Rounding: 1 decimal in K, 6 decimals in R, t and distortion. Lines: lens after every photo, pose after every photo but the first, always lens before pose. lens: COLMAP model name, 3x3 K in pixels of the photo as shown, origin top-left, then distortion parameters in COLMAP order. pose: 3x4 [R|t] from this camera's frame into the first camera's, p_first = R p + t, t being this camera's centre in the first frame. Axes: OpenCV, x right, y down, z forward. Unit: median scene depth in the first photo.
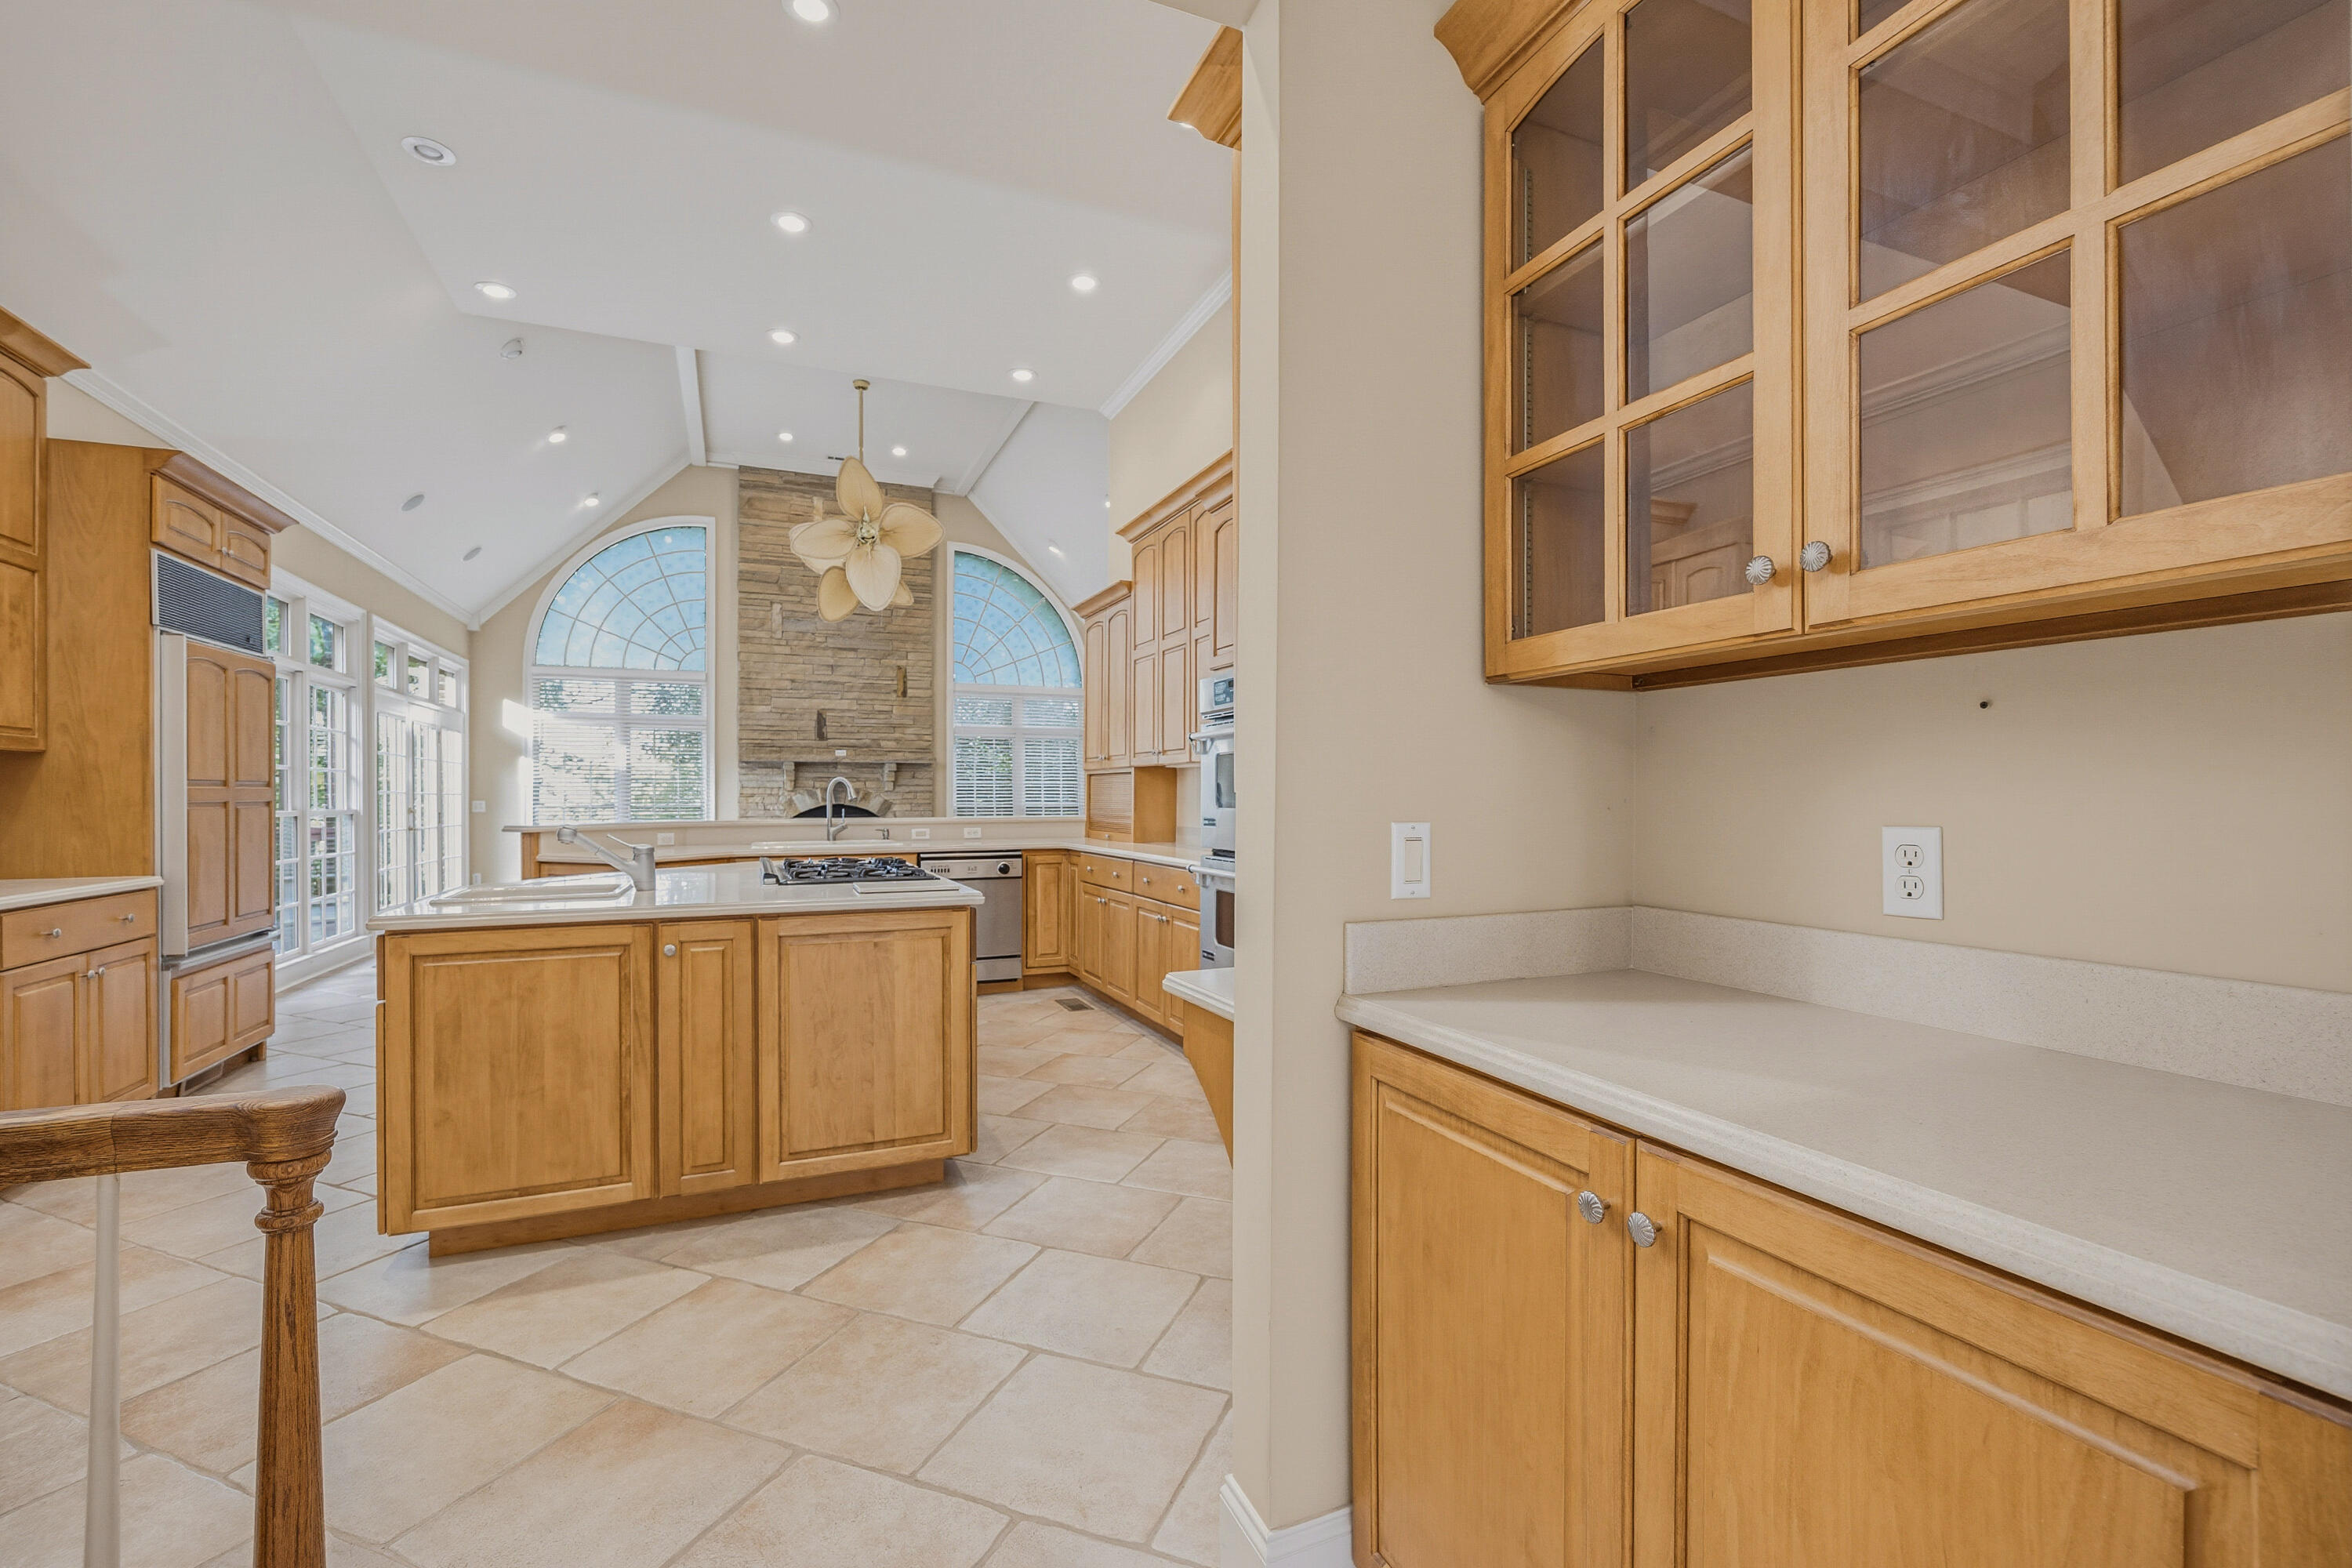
lens RADIAL K [[1019.0, 0, 1169.7], [0, 1019.0, 796.5], [0, 0, 1]] dist [0.000586, -0.000333]
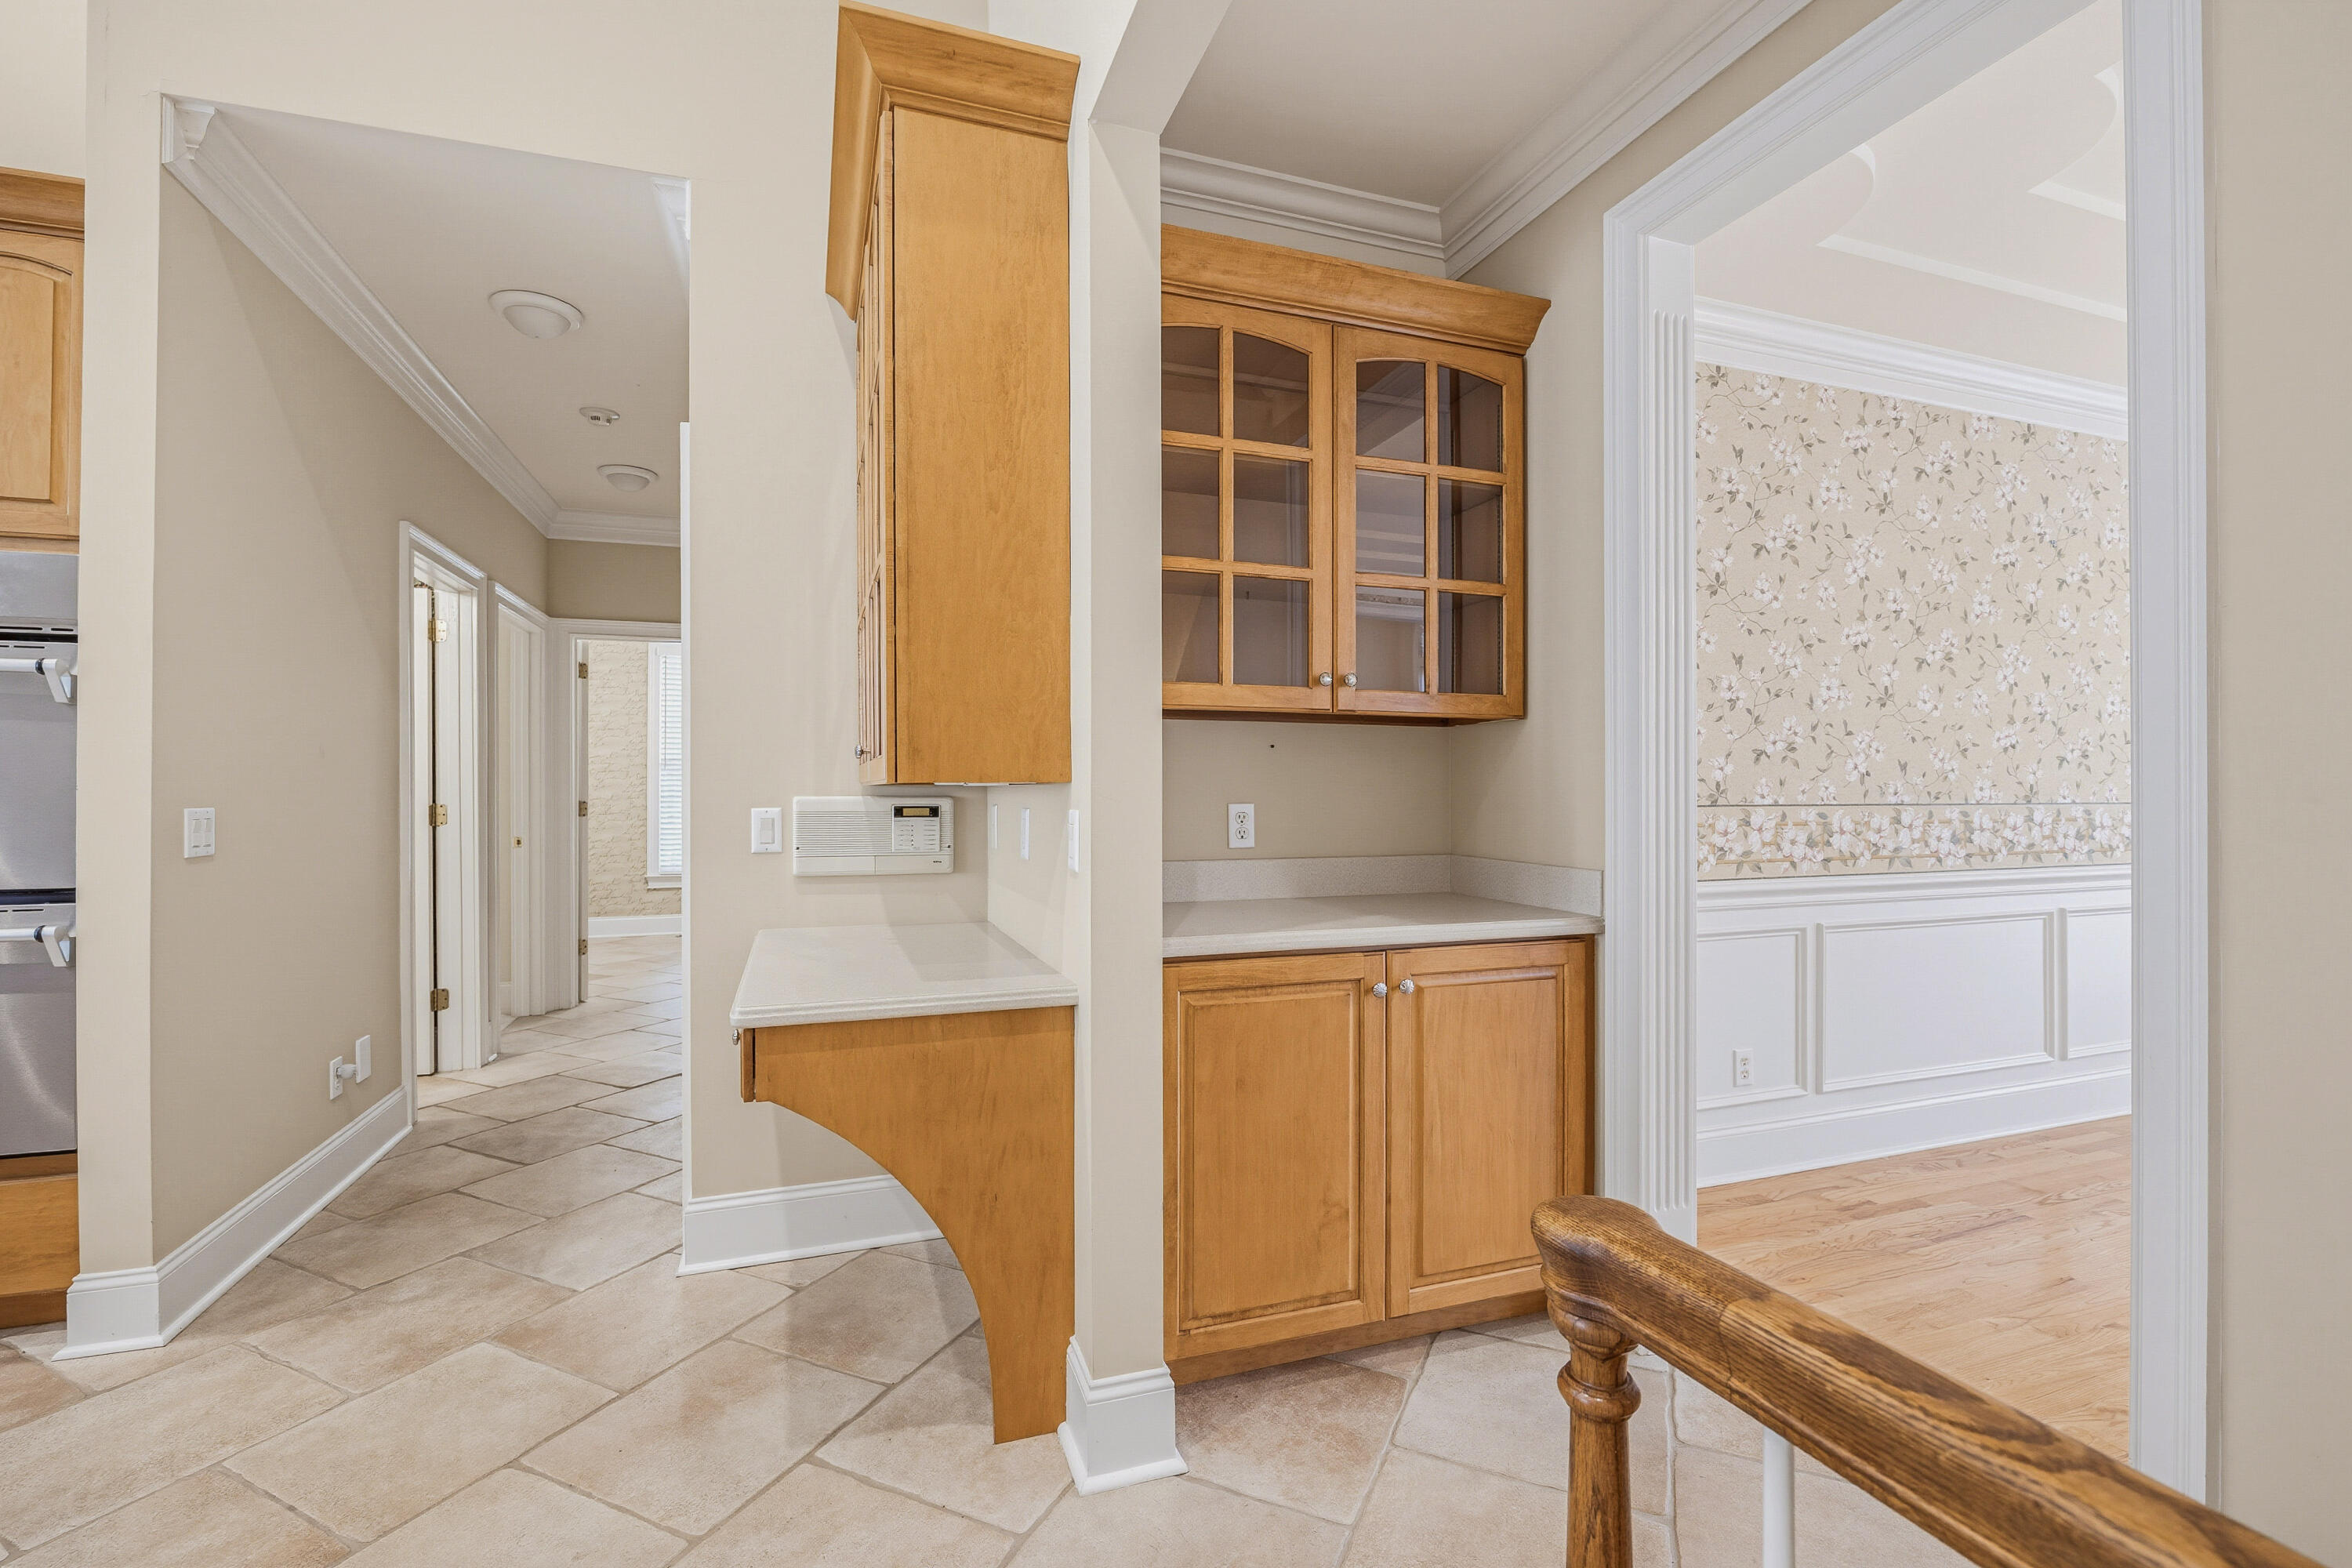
lens RADIAL K [[1019.0, 0, 1168.5], [0, 1019.0, 786.4], [0, 0, 1]] dist [0.000586, -0.000333]
pose [[0.069658, 0.003284, 0.997566, -1.564467], [-0.001335, 0.999994, -0.003198, 0.002574], [-0.997570, -0.001109, 0.069662, 1.215589]]
